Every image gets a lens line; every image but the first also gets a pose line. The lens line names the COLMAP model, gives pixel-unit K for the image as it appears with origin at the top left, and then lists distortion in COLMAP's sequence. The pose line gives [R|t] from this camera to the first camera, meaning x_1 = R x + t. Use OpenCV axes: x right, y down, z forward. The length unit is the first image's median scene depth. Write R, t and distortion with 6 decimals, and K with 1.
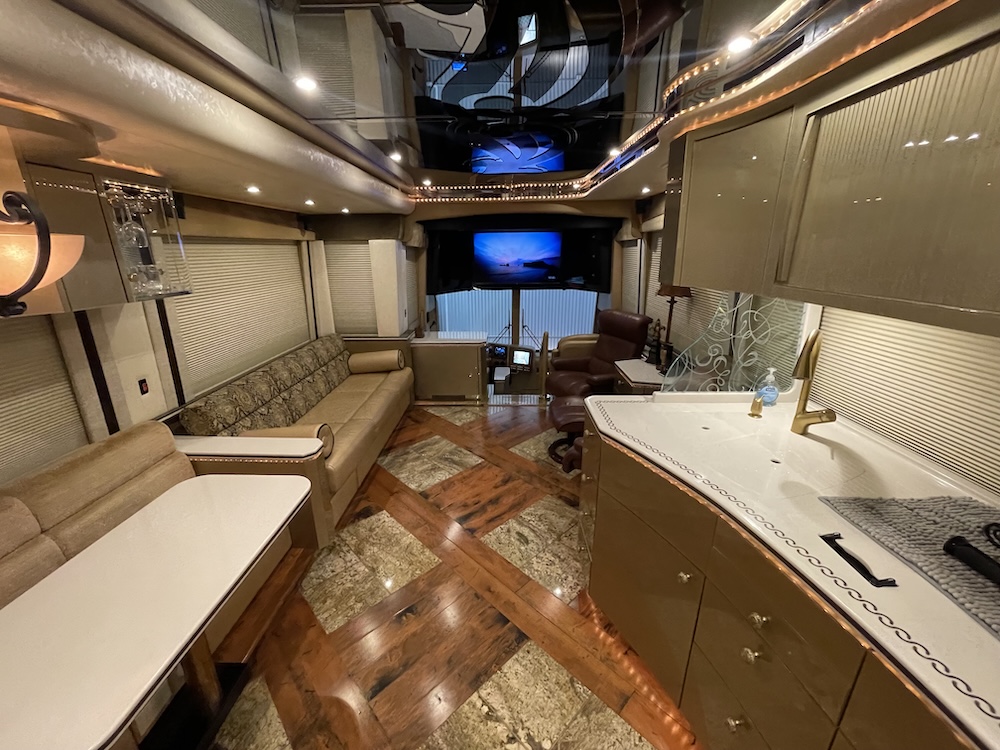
lens RADIAL K [[402.7, 0, 493.8], [0, 402.7, 377.5], [0, 0, 1]] dist [-0.004523, 0.002415]
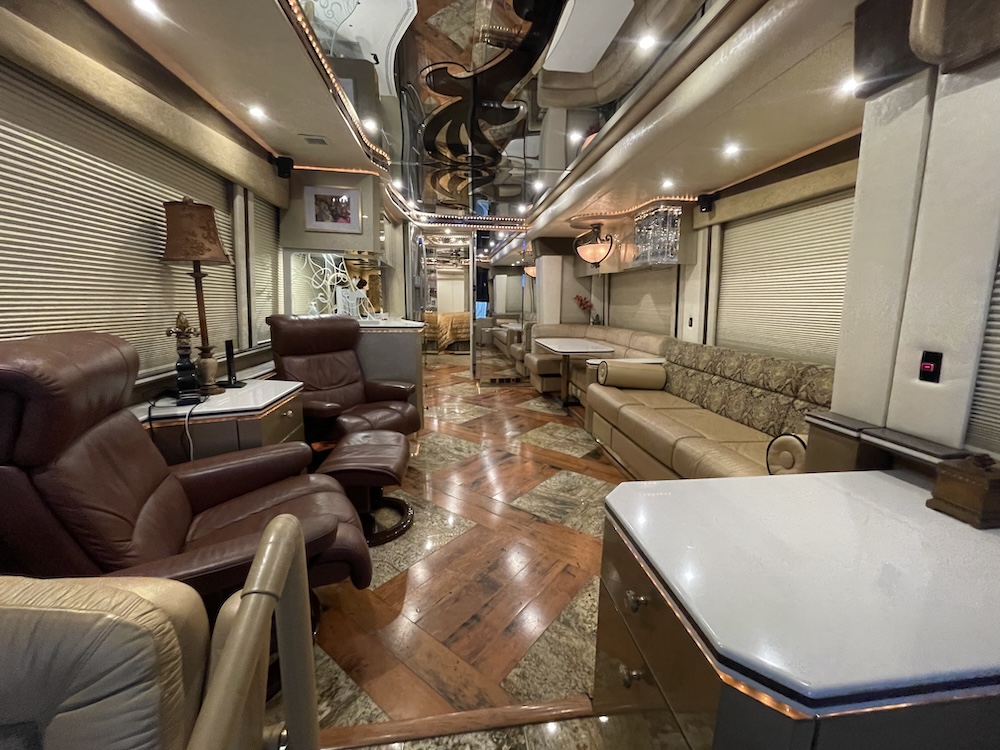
lens RADIAL K [[402.7, 0, 499.0], [0, 402.7, 372.3], [0, 0, 1]] dist [-0.004523, 0.002415]
pose [[-0.989529, 0.021030, -0.142793, 0.088458], [-0.048588, 0.883049, 0.466760, -0.318092], [0.135909, 0.468810, -0.872780, 1.462293]]
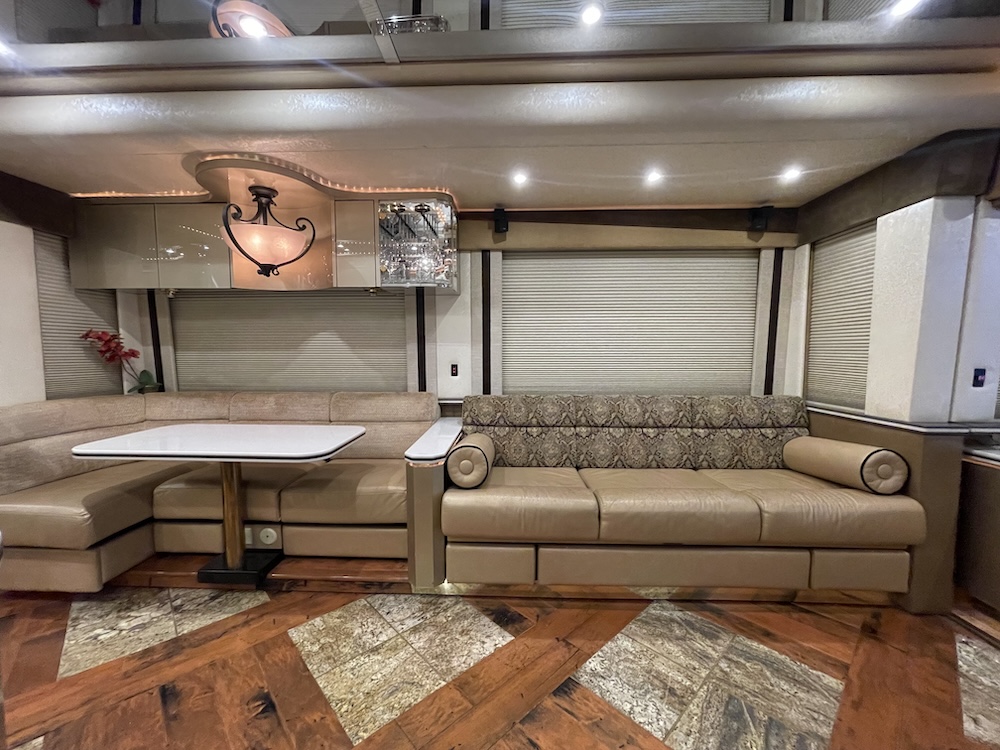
lens RADIAL K [[402.7, 0, 499.2], [0, 402.7, 379.0], [0, 0, 1]] dist [-0.004523, 0.002415]
pose [[-0.012329, 0.073637, -0.997209, 0.226913], [-0.307470, 0.948687, 0.073856, -0.051831], [0.951478, 0.307522, 0.010945, 0.677912]]
